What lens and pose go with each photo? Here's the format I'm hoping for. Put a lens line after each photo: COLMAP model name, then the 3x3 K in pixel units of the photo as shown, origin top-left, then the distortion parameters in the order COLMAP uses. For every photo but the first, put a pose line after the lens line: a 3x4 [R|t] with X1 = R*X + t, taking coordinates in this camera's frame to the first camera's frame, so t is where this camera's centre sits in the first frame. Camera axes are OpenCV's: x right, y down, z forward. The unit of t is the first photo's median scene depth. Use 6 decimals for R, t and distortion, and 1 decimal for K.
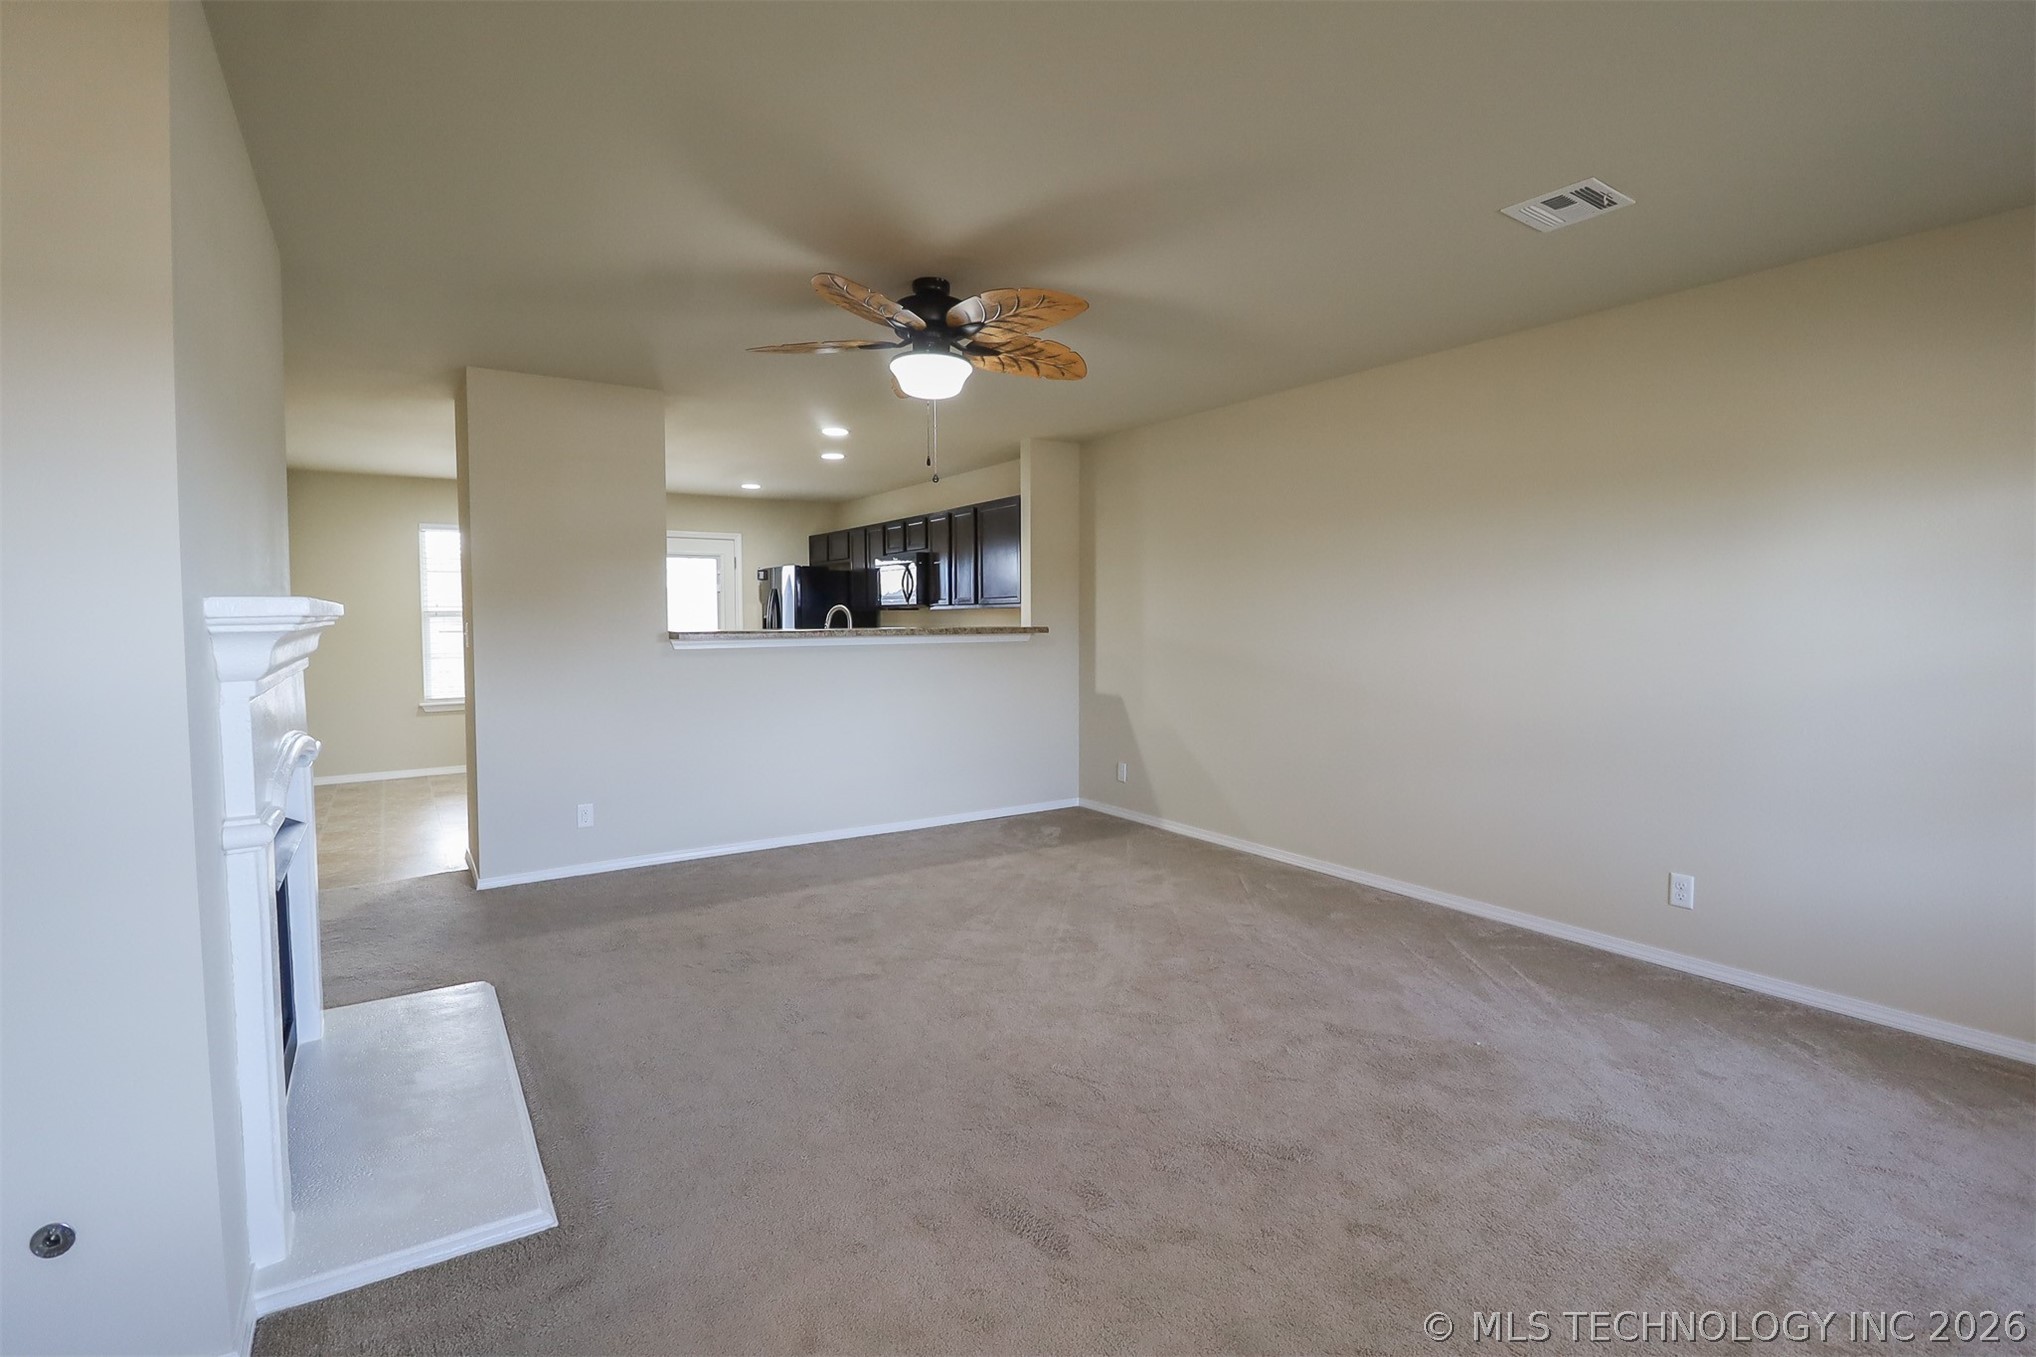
lens RADIAL K [[943.9, 0, 1020.5], [0, 943.9, 662.9], [0, 0, 1]] dist [-0.001112, -0.010467]
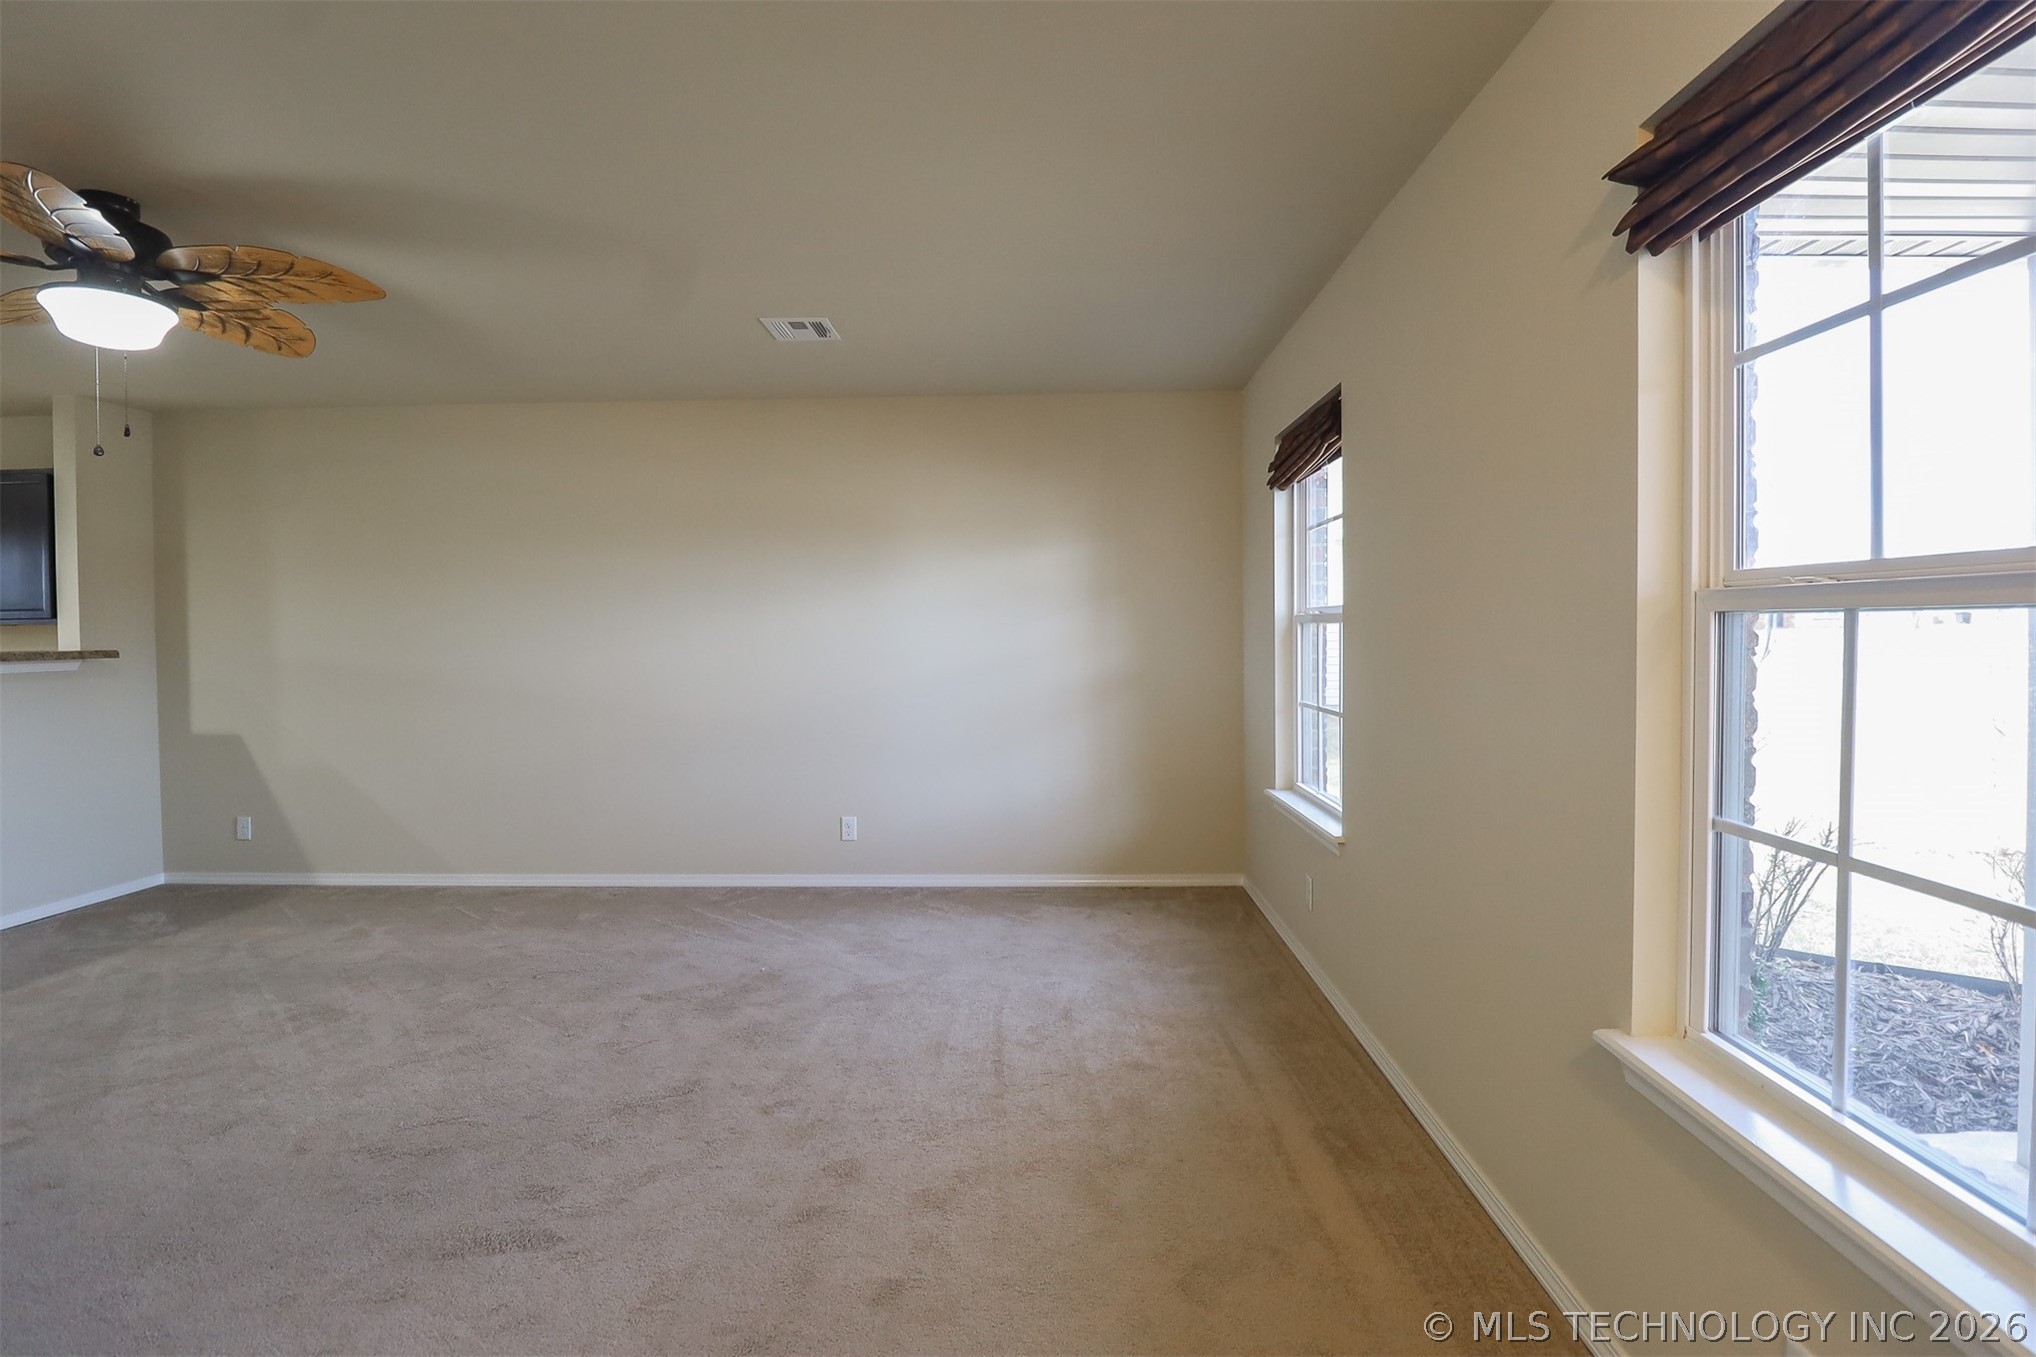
lens RADIAL K [[943.9, 0, 1026.2], [0, 943.9, 649.9], [0, 0, 1]] dist [-0.001112, -0.010467]
pose [[0.579487, -0.018577, 0.814770, -0.264744], [0.047207, 0.998827, -0.010802, 0.006701], [-0.813613, 0.044723, 0.579684, -0.027610]]
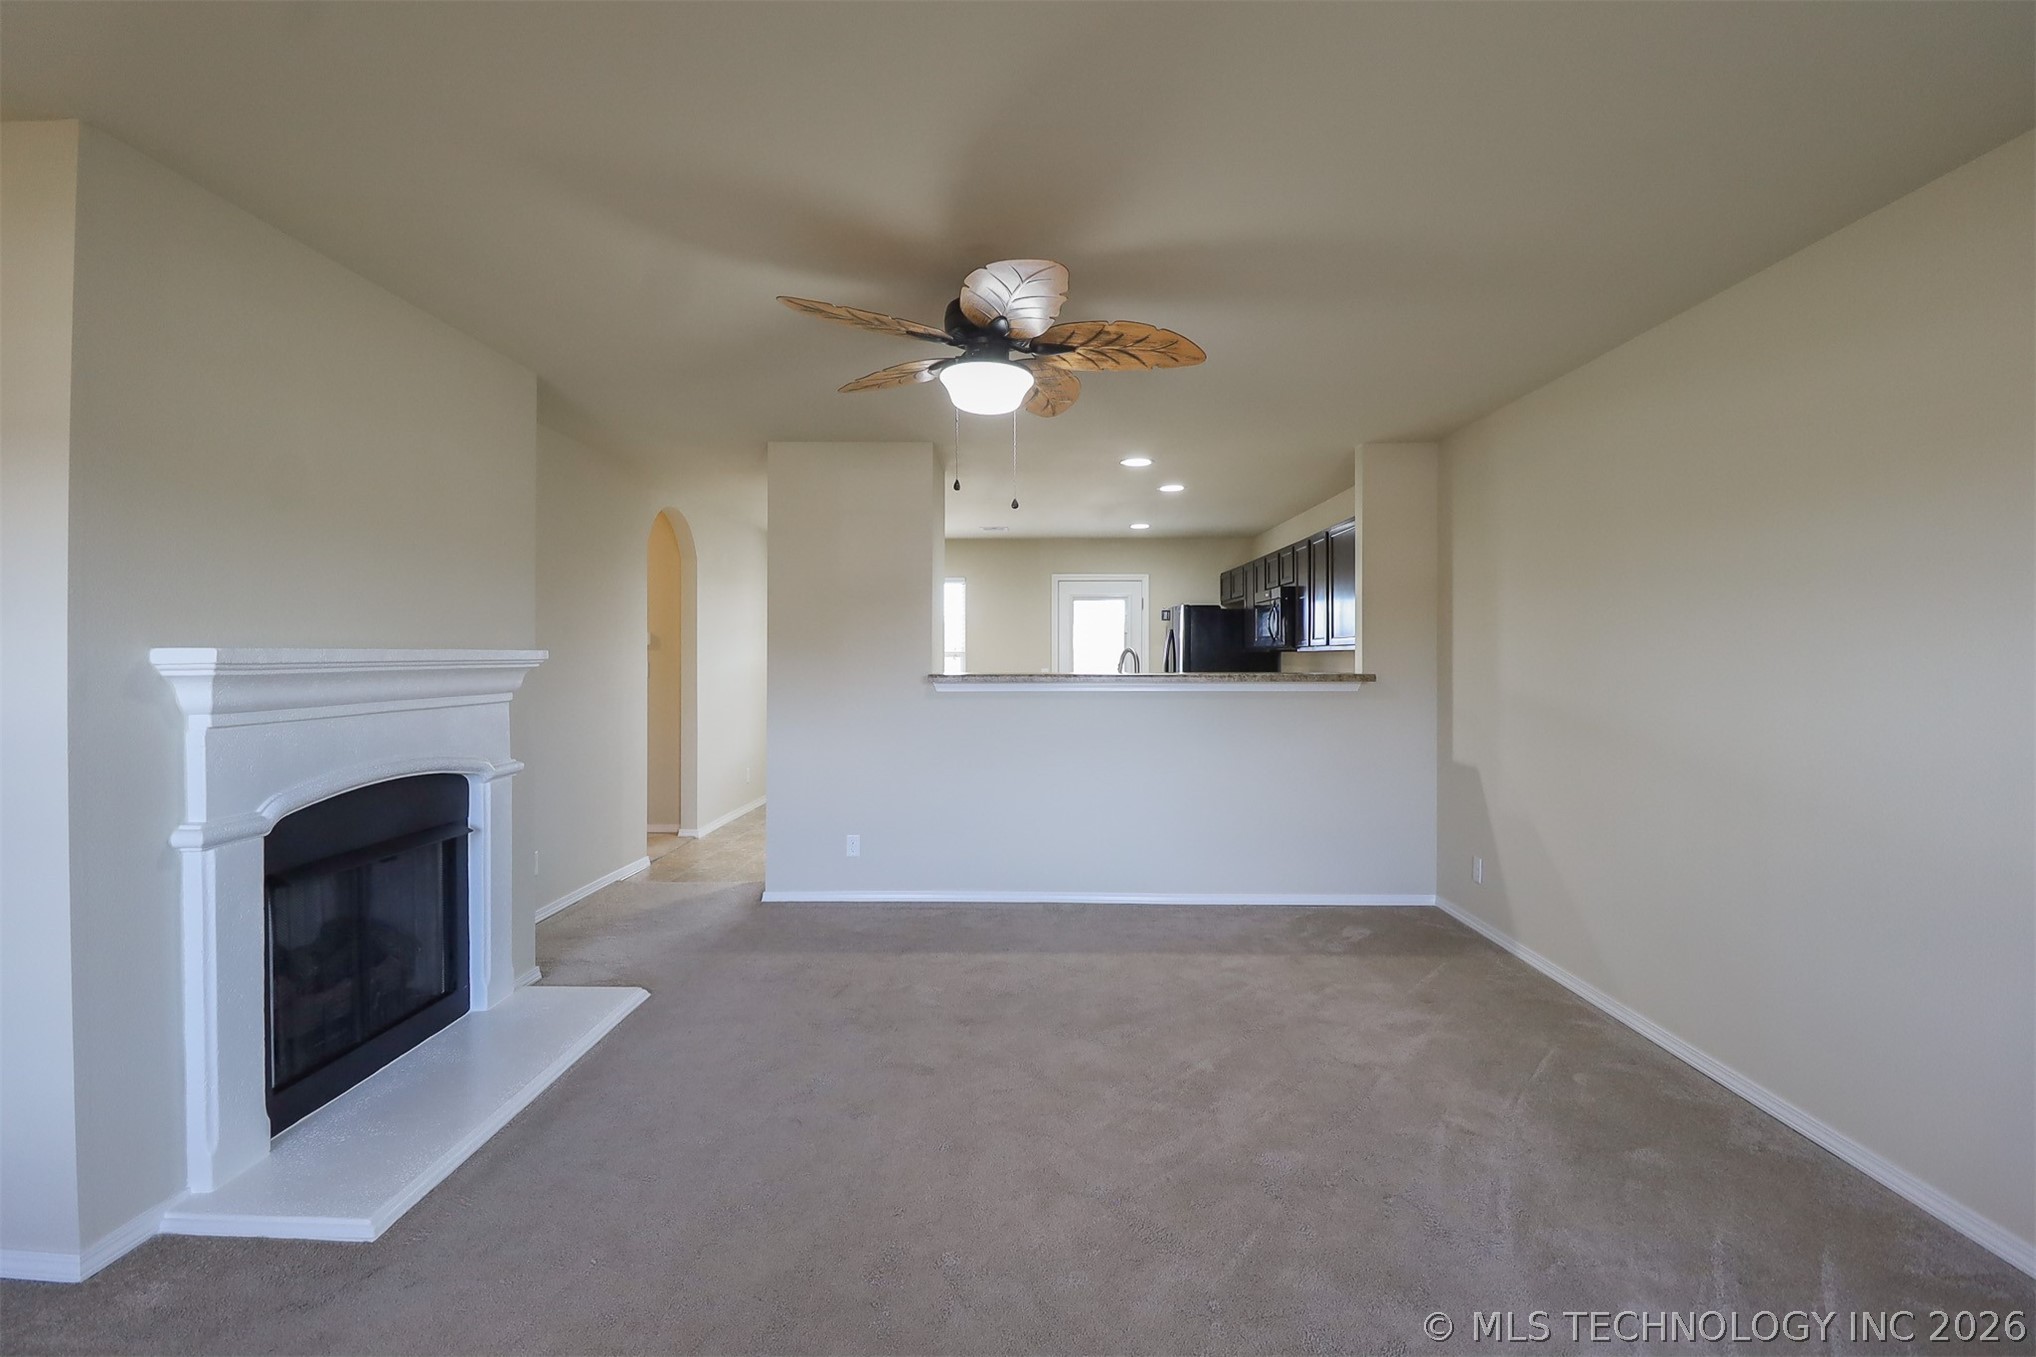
lens RADIAL K [[943.9, 0, 1023.8], [0, 943.9, 657.7], [0, 0, 1]] dist [-0.001112, -0.010467]
pose [[0.824907, 0.005245, -0.565243, 0.396367], [-0.031640, 0.998818, -0.036906, -0.022813], [0.564382, 0.048328, 0.824098, 0.292263]]
